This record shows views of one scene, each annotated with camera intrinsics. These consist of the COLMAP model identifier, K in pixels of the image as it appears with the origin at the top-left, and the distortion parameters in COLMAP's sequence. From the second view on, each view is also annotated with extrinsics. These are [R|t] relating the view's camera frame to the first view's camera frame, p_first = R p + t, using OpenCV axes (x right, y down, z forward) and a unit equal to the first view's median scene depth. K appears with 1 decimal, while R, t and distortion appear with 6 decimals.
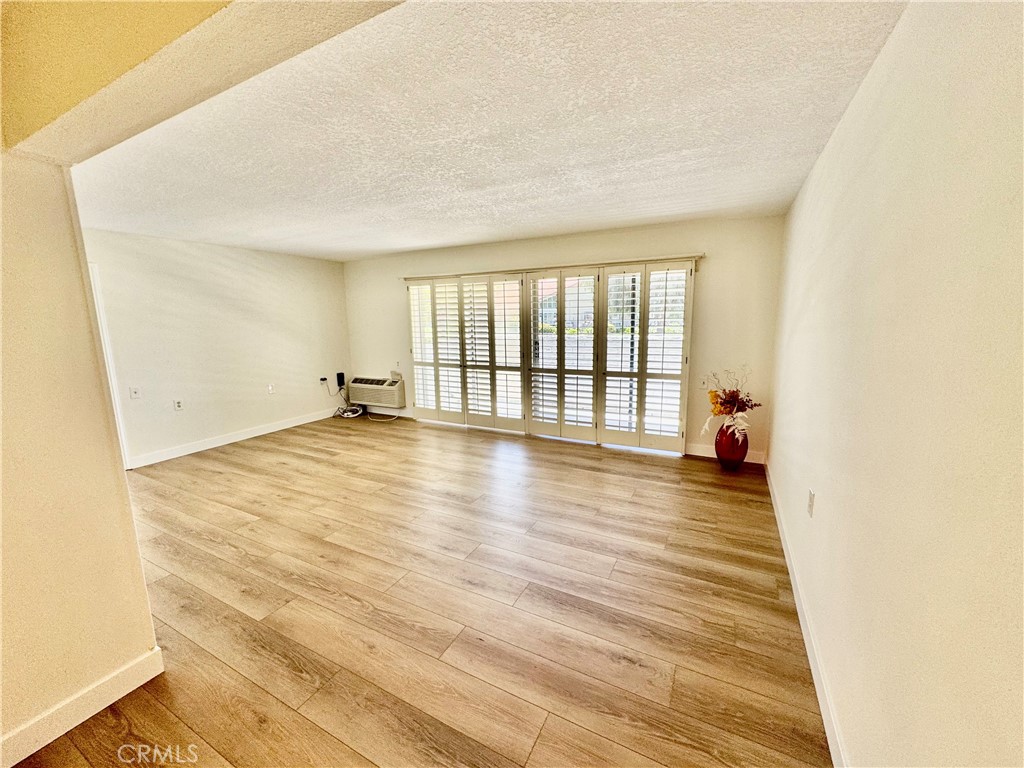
lens RADIAL K [[409.2, 0, 508.0], [0, 409.2, 381.7], [0, 0, 1]] dist [0.000997, -0.000332]
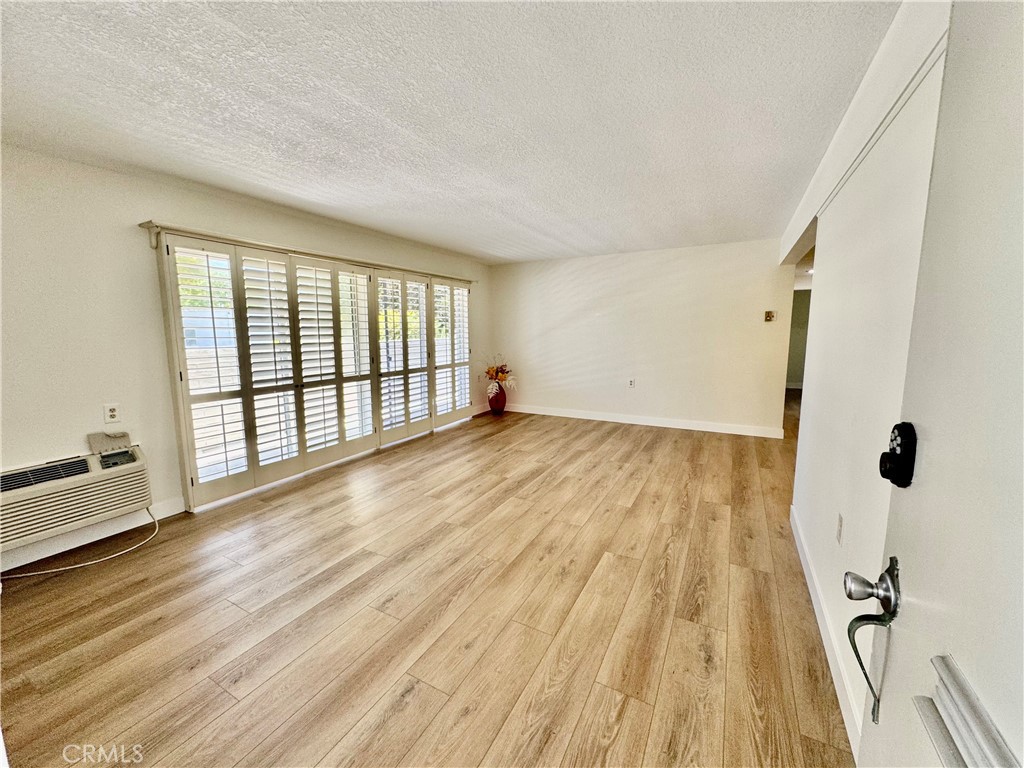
lens RADIAL K [[409.2, 0, 513.7], [0, 409.2, 380.4], [0, 0, 1]] dist [0.000997, -0.000332]
pose [[0.007908, -0.108262, 0.994091, -0.886397], [0.163852, 0.980826, 0.105514, -0.068531], [-0.986453, 0.162050, 0.025496, 0.719725]]
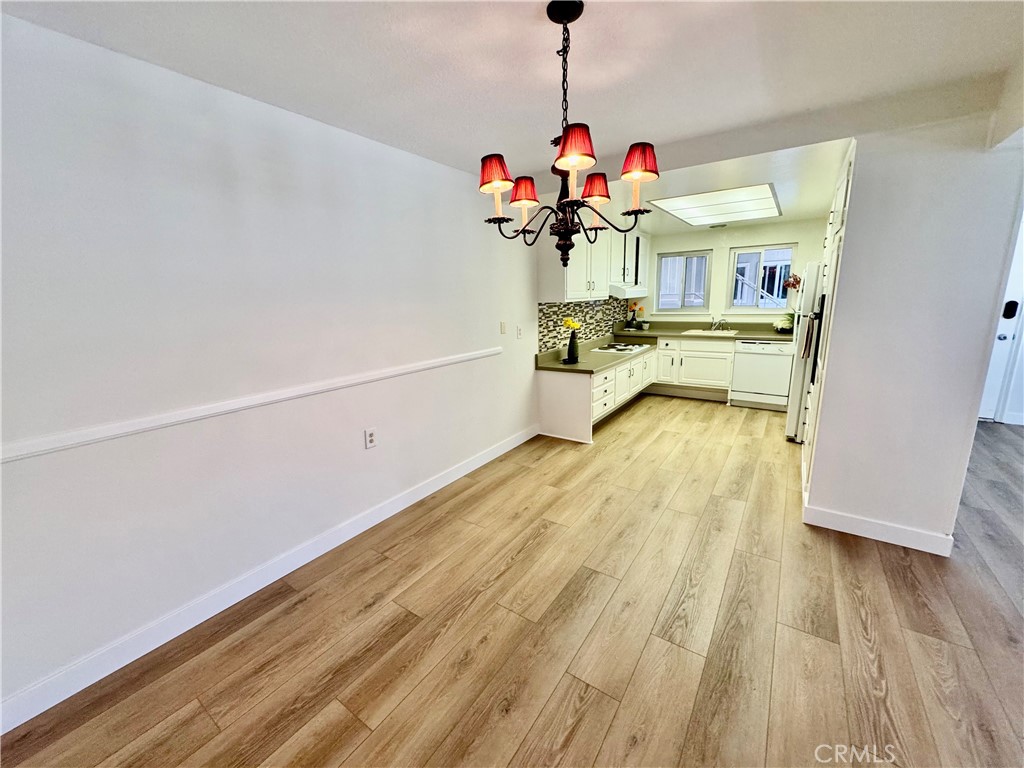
lens RADIAL K [[409.2, 0, 512.1], [0, 409.2, 386.3], [0, 0, 1]] dist [0.000997, -0.000332]
pose [[-0.112858, 0.241464, -0.963825, 0.146642], [-0.125759, 0.958750, 0.254918, 0.019234], [0.985621, 0.149979, -0.077836, -0.112235]]
